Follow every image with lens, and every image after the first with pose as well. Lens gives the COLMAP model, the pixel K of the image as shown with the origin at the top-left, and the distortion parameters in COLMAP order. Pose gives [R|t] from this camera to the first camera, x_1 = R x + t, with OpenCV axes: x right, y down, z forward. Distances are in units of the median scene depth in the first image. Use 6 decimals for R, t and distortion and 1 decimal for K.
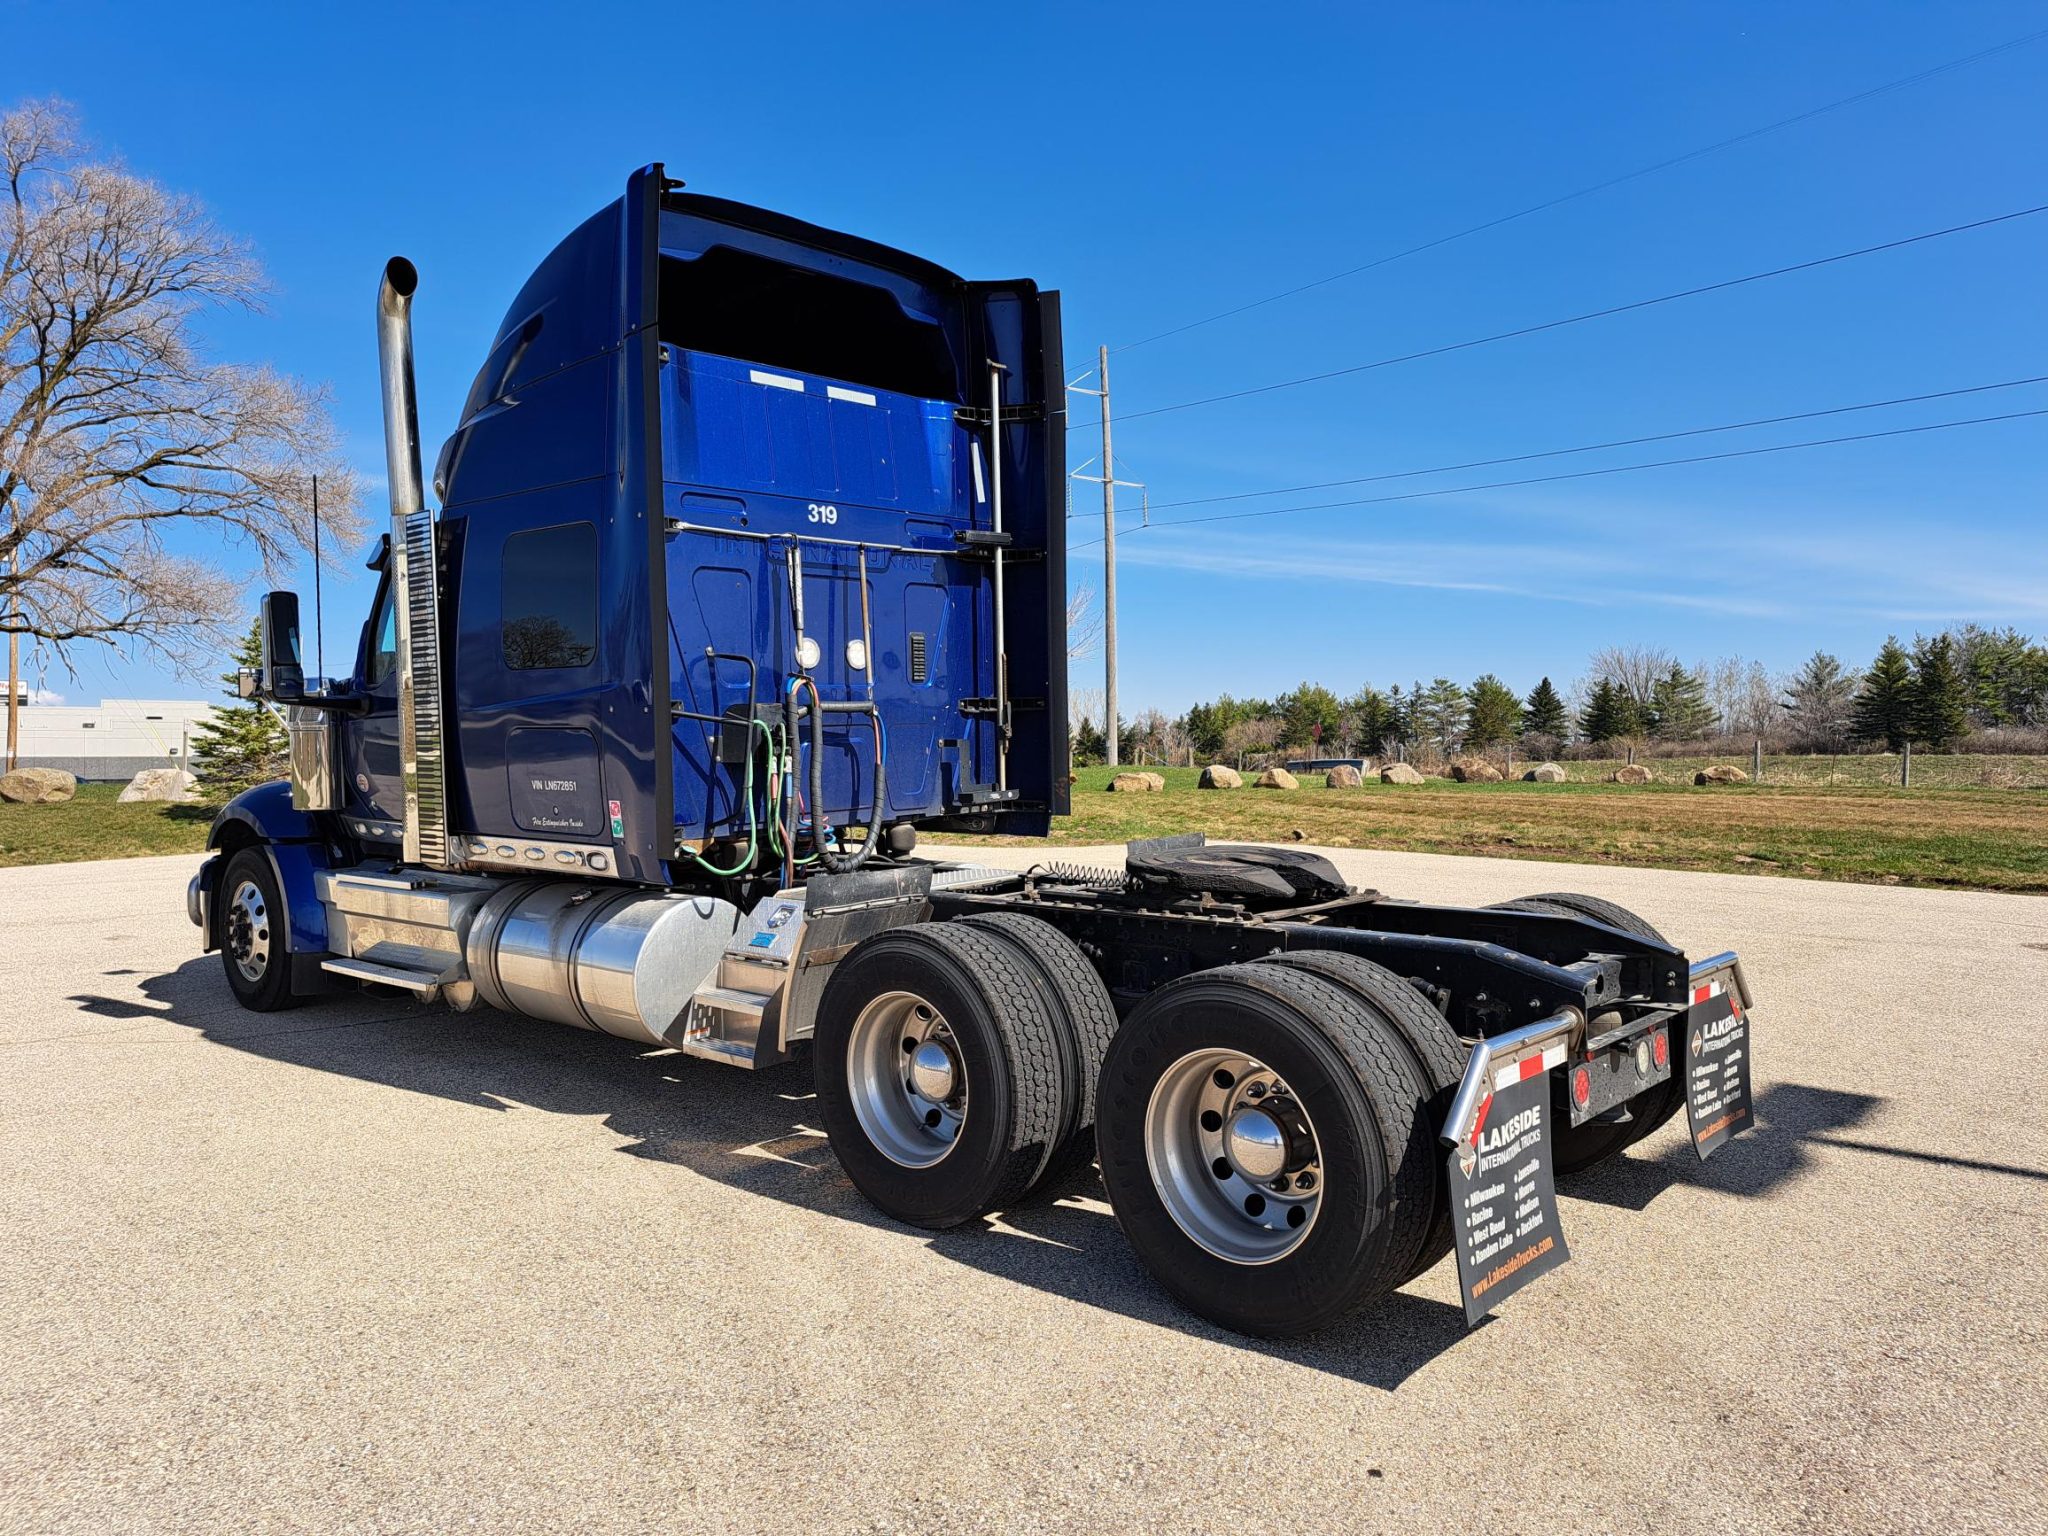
lens RADIAL K [[1459.4, 0, 1055.9], [0, 1459.4, 768.3], [0, 0, 1]] dist [0.024516, -0.004869]
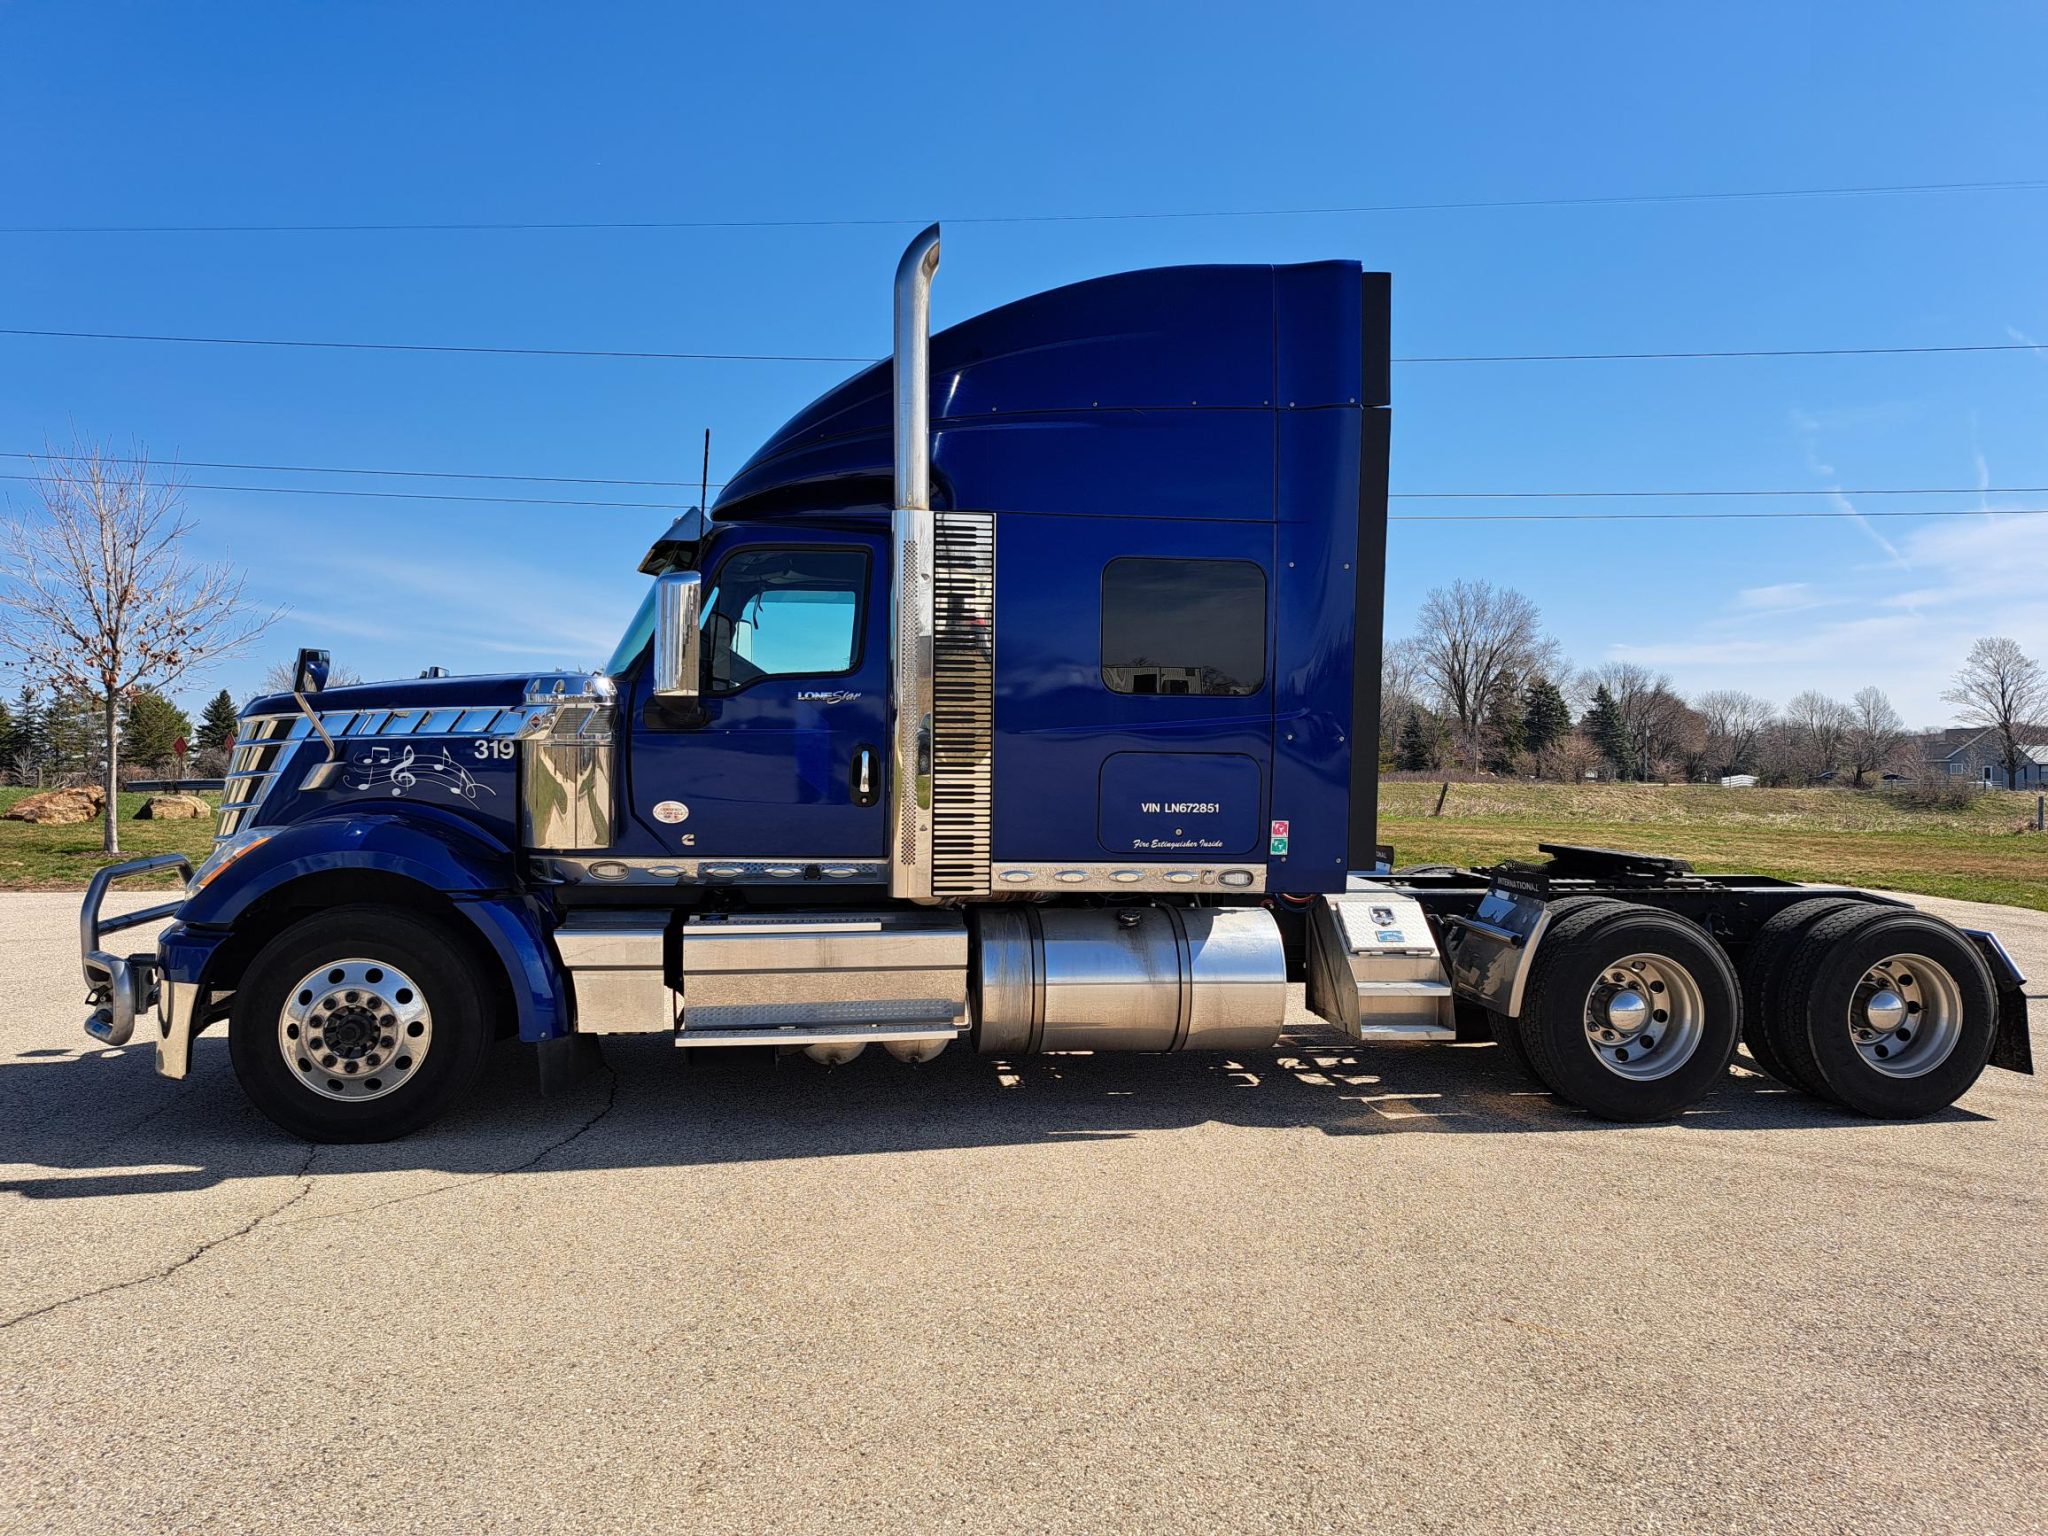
lens RADIAL K [[1459.4, 0, 1055.9], [0, 1459.4, 768.3], [0, 0, 1]] dist [0.024516, -0.004869]
pose [[0.662339, 0.006047, 0.749179, -1.167946], [0.004085, 0.999923, -0.011682, -0.004378], [-0.749193, 0.010798, 0.662264, 0.389202]]
